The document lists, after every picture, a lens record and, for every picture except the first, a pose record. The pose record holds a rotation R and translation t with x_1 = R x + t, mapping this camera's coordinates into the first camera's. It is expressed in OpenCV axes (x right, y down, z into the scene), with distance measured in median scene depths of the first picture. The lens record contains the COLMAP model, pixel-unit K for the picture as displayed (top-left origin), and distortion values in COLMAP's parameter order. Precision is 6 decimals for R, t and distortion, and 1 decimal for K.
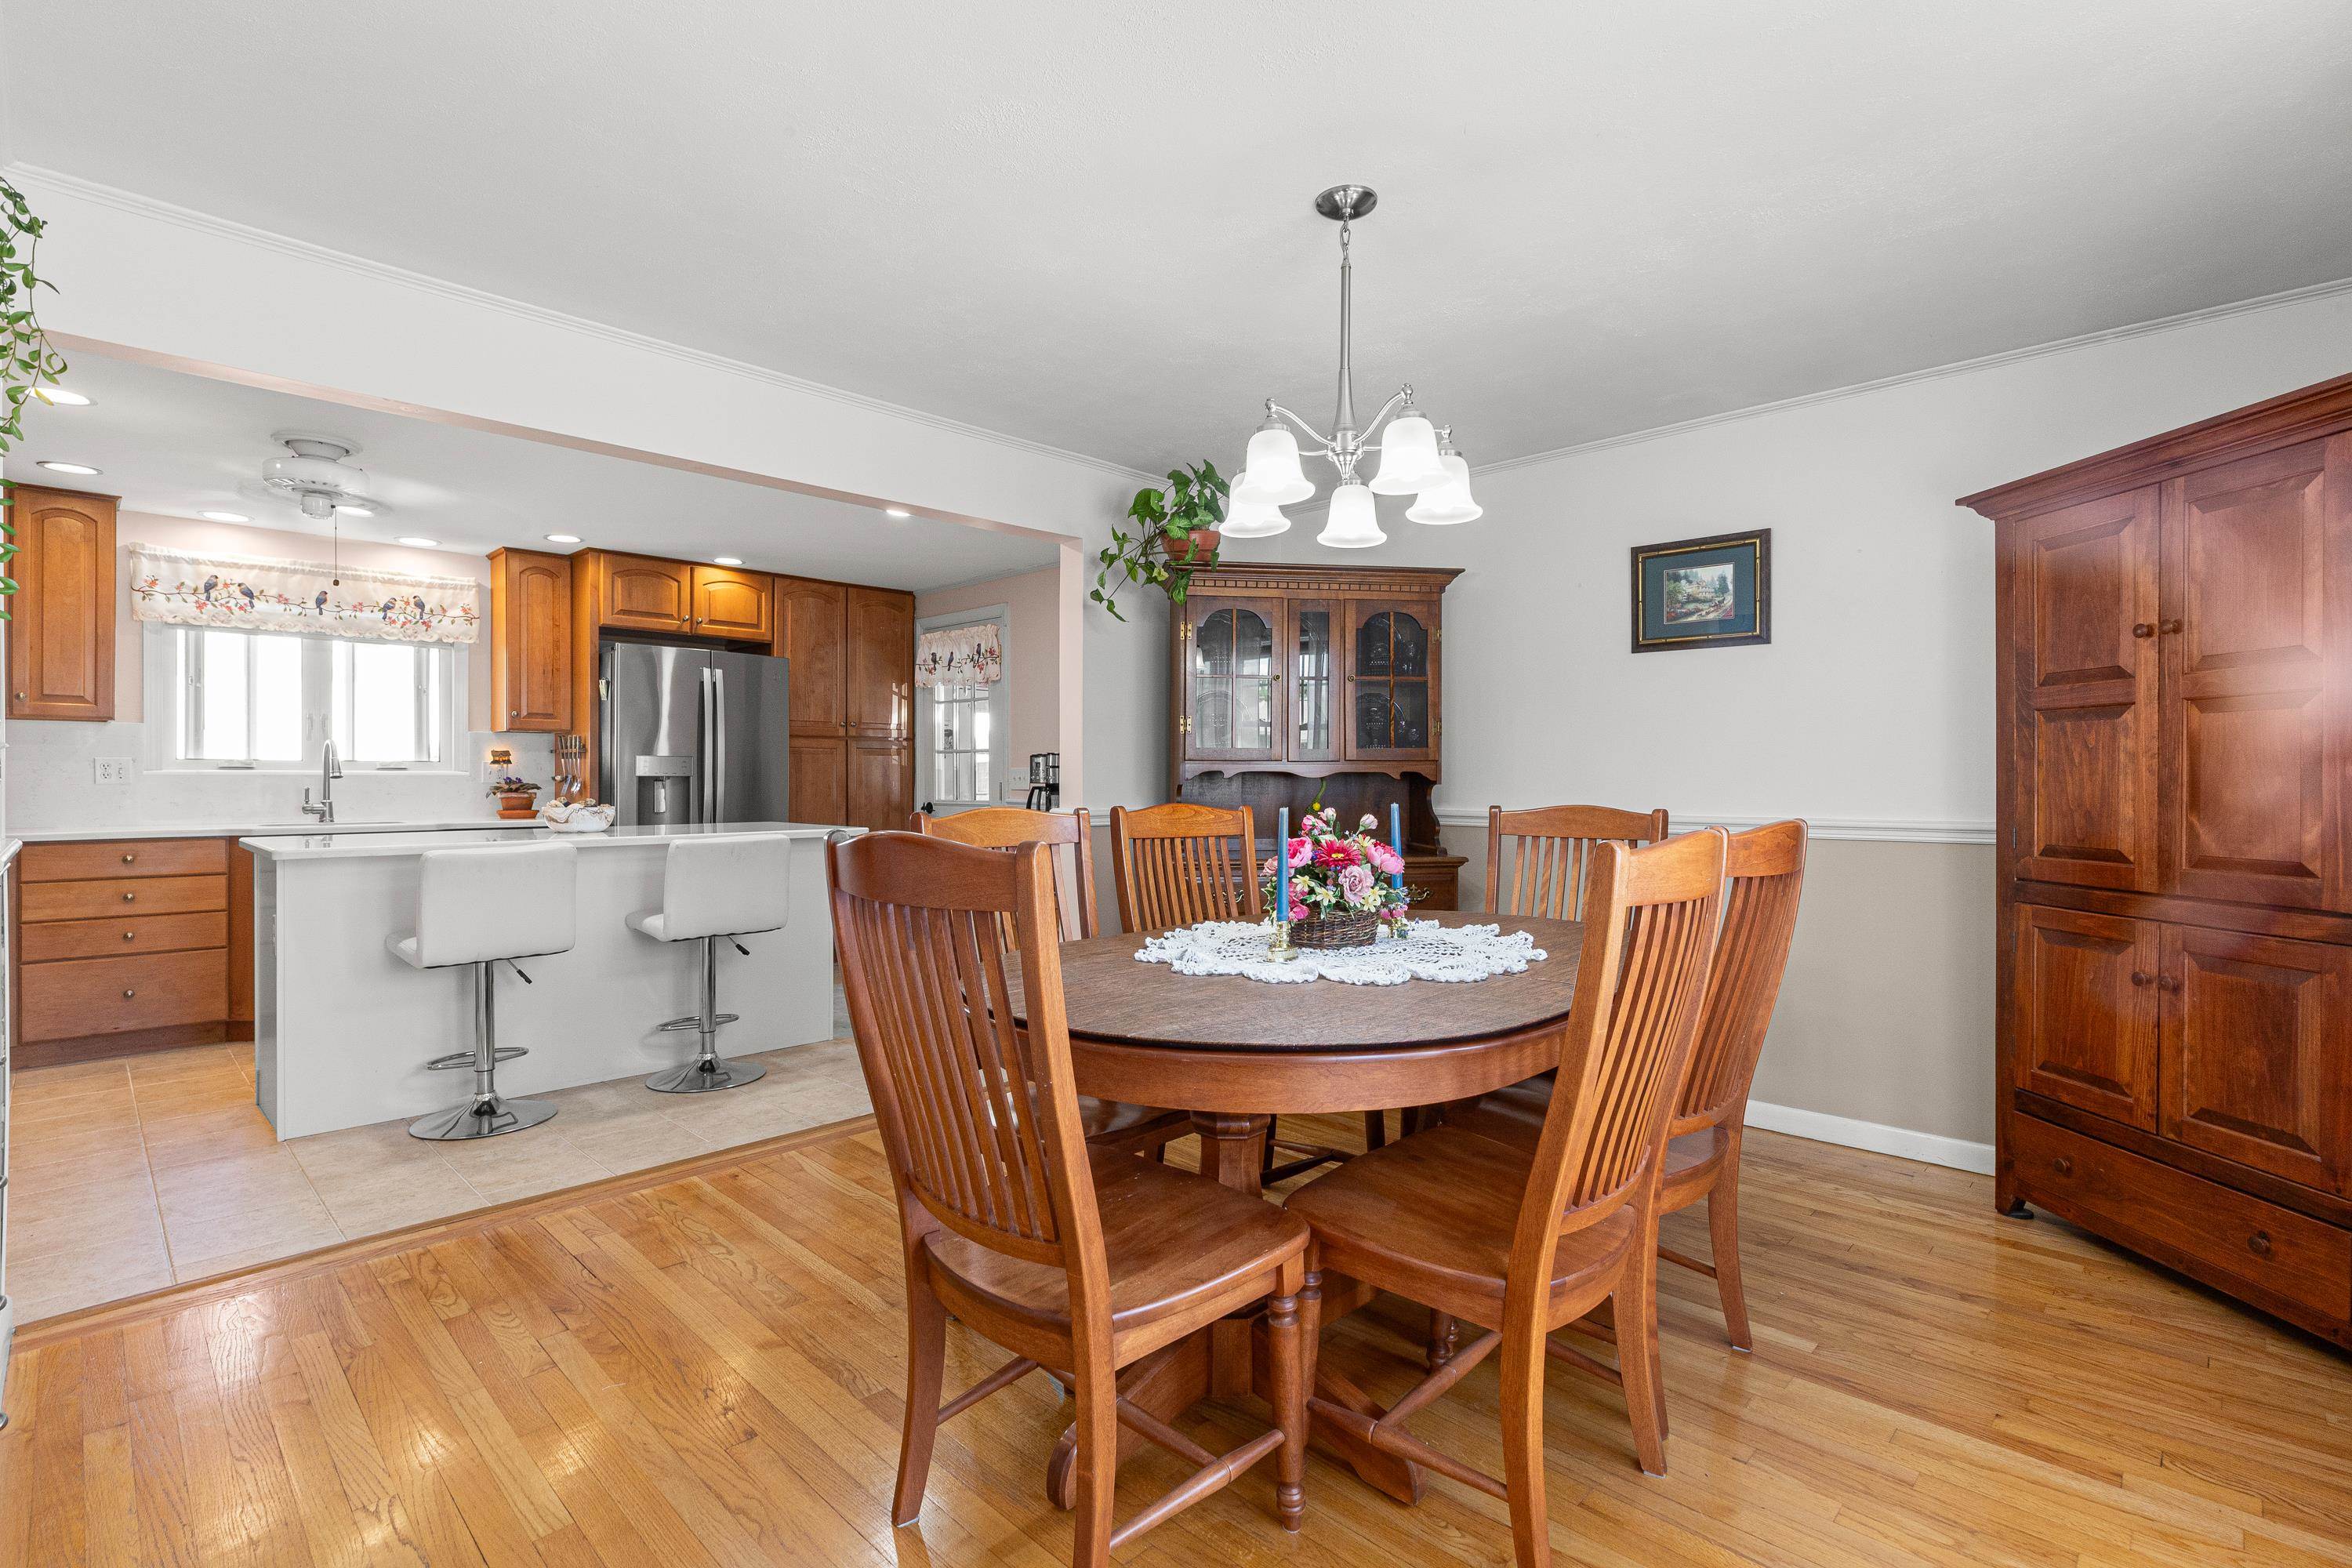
lens RADIAL K [[1101.3, 0, 1209.9], [0, 1101.3, 783.0], [0, 0, 1]] dist [-0.011226, 0.000944]
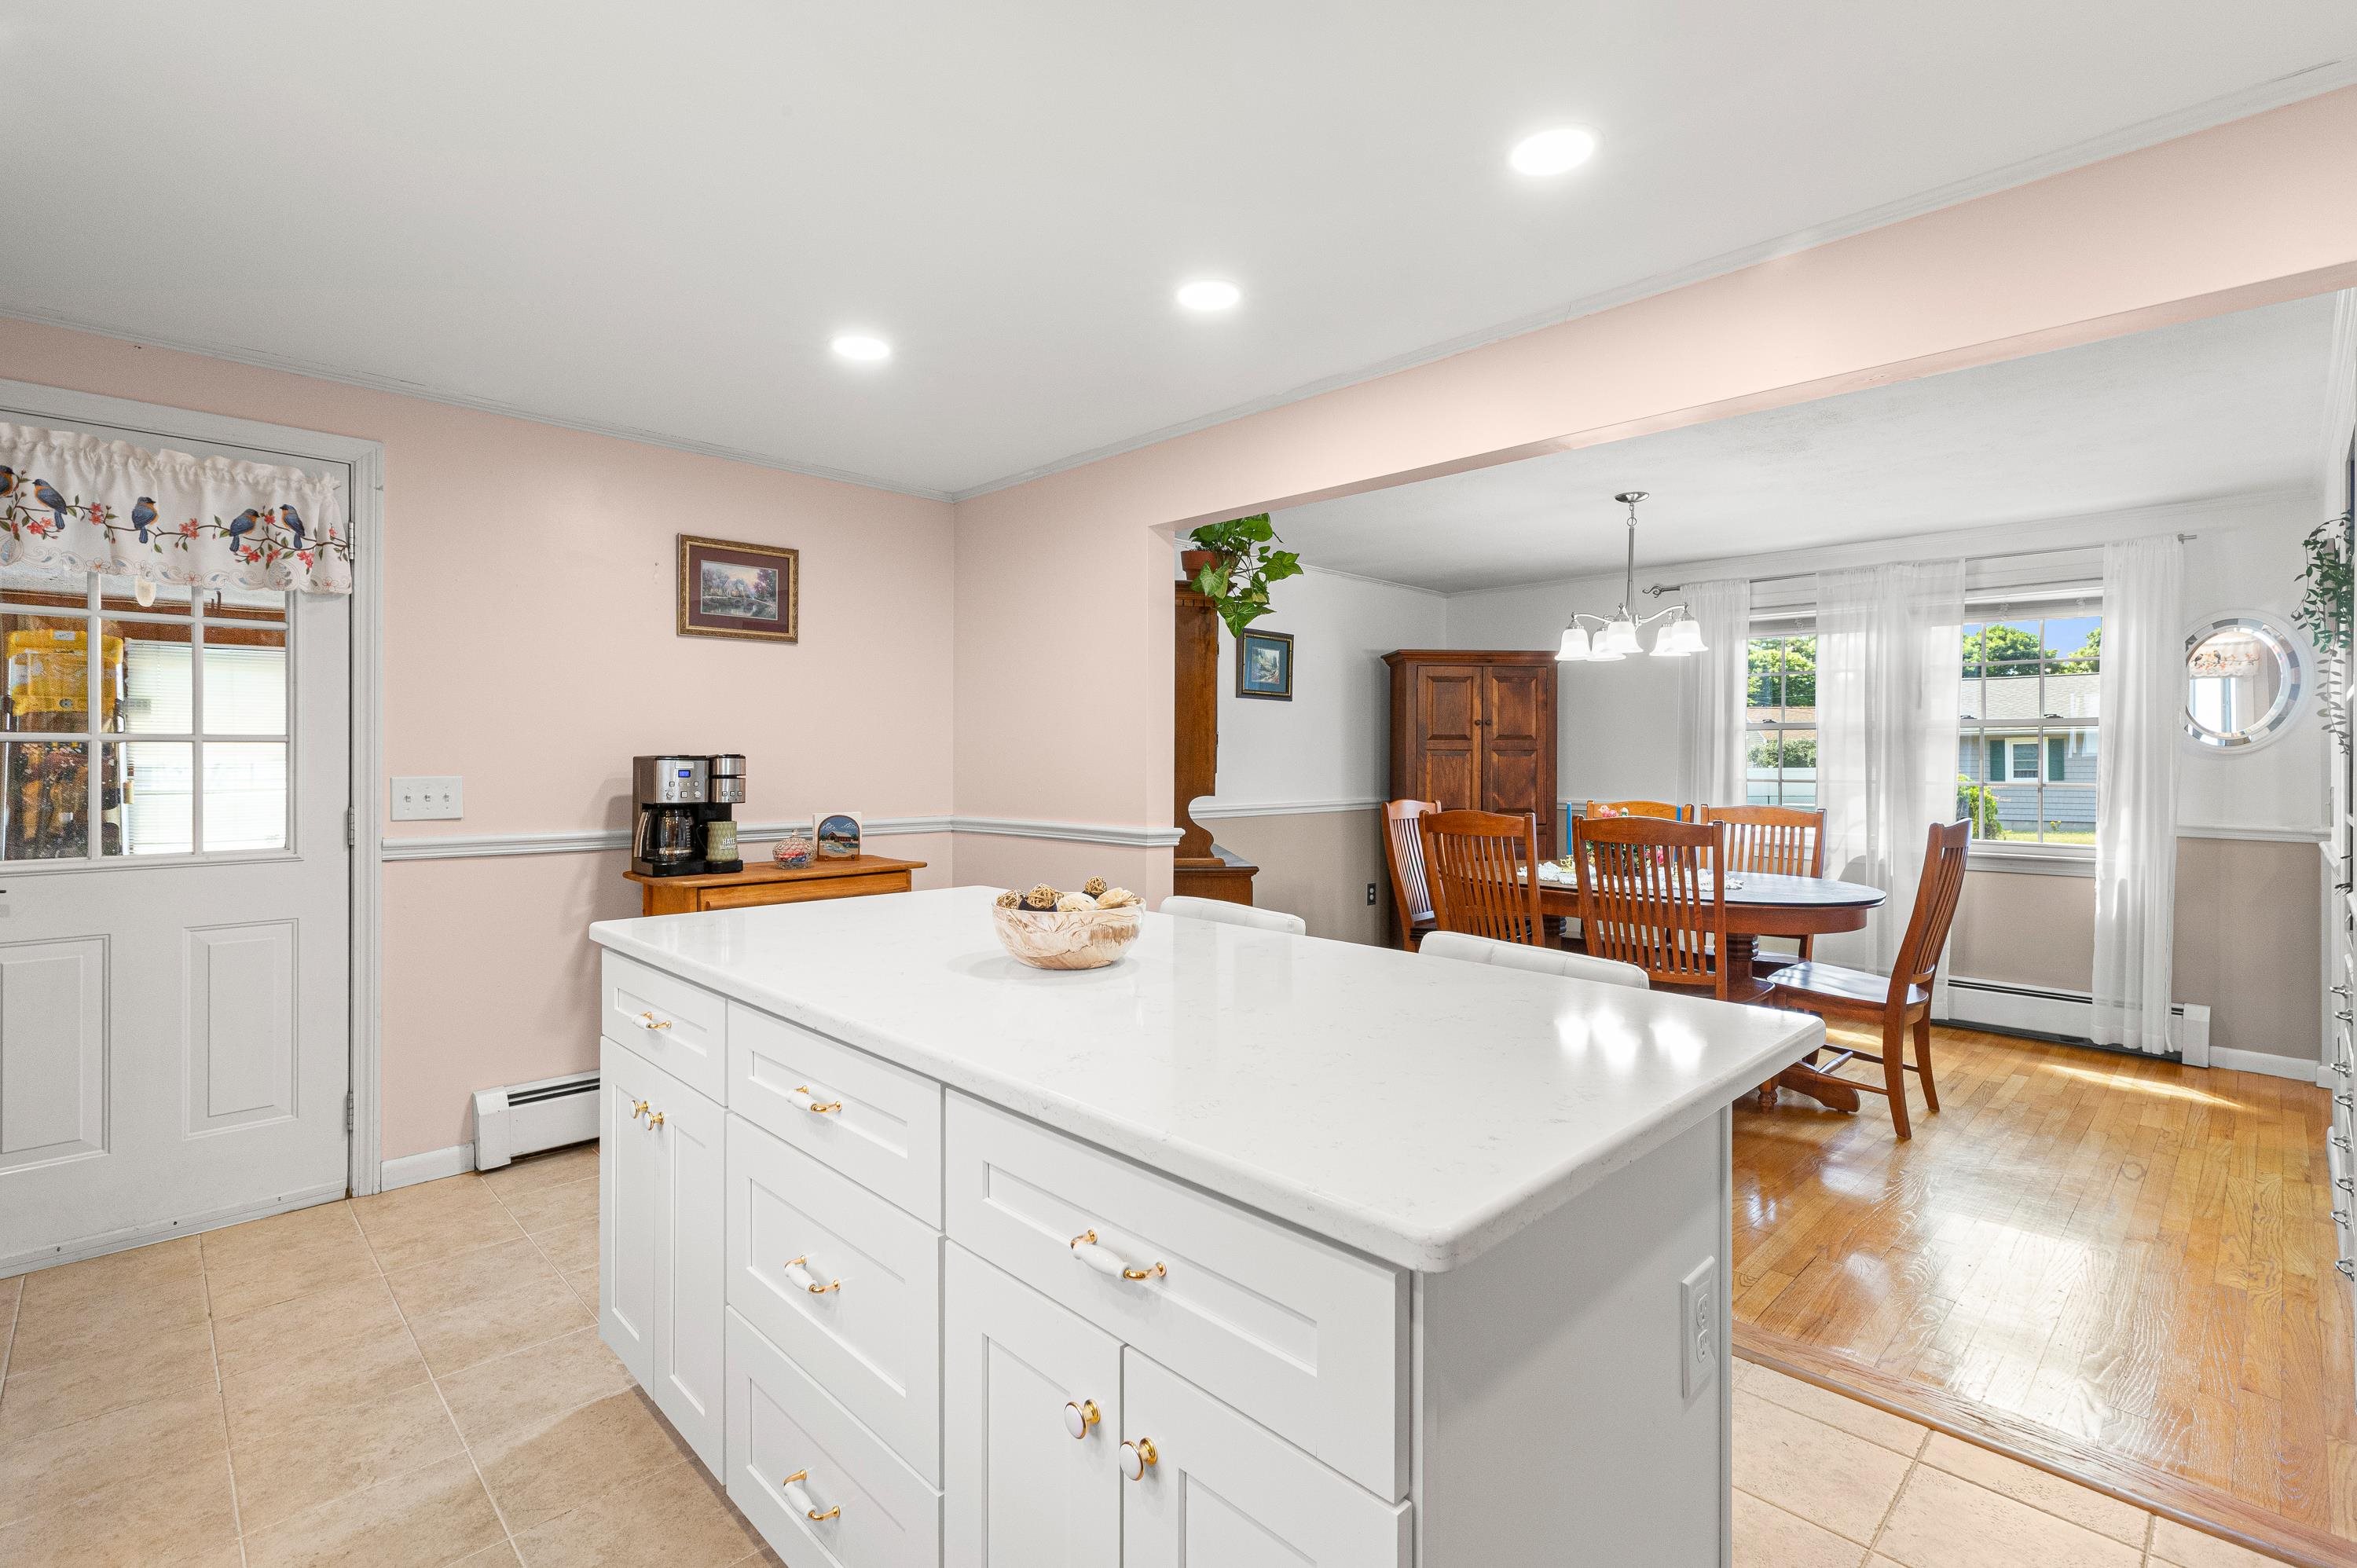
lens RADIAL K [[1076.2, 0, 1187.7], [0, 1076.2, 765.2], [0, 0, 1]] dist [0.001620, 0.001210]
pose [[0.024017, -0.008531, 0.999675, -0.743377], [0.000151, 0.999964, 0.008529, -0.026556], [-0.999712, -0.000054, 0.024017, 0.711344]]
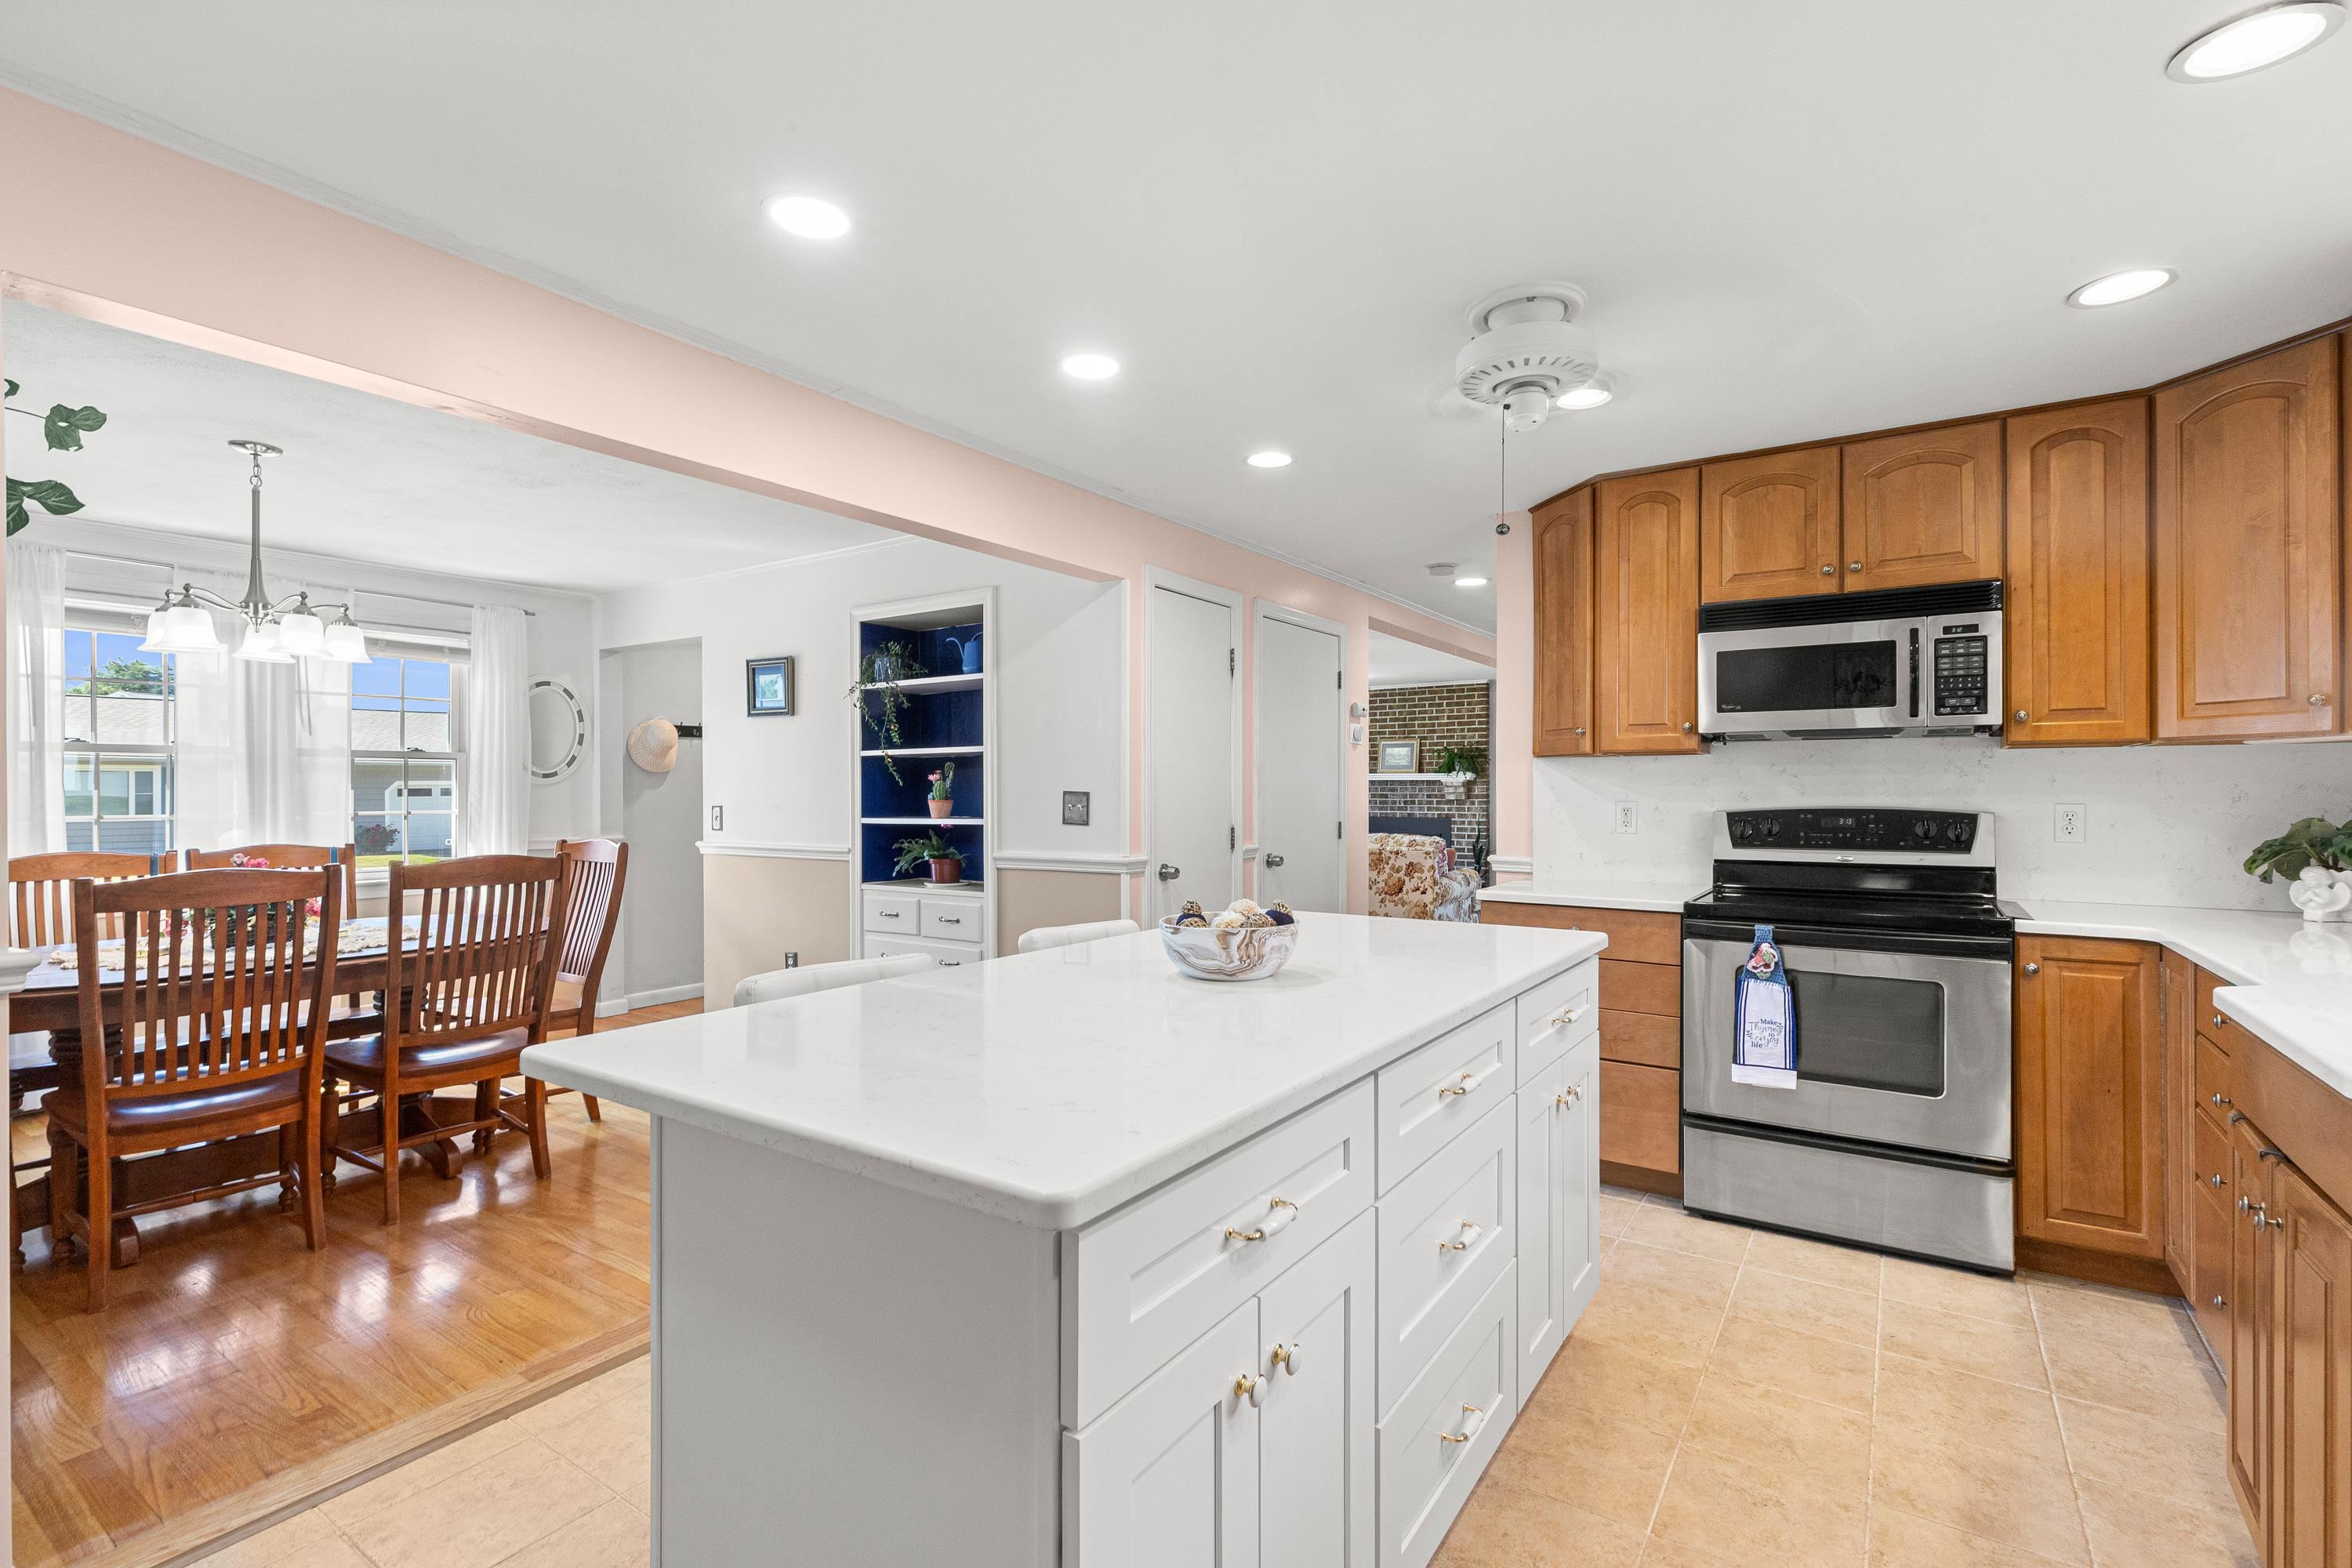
lens RADIAL K [[1073.9, 0, 1188.5], [0, 1073.9, 792.9], [0, 0, 1]] dist [0.001620, 0.001210]
pose [[-0.985154, 0.001278, -0.171670, -0.357522], [0.000289, 0.999983, 0.005791, -0.026114], [0.171674, 0.005655, -0.985138, 1.085475]]
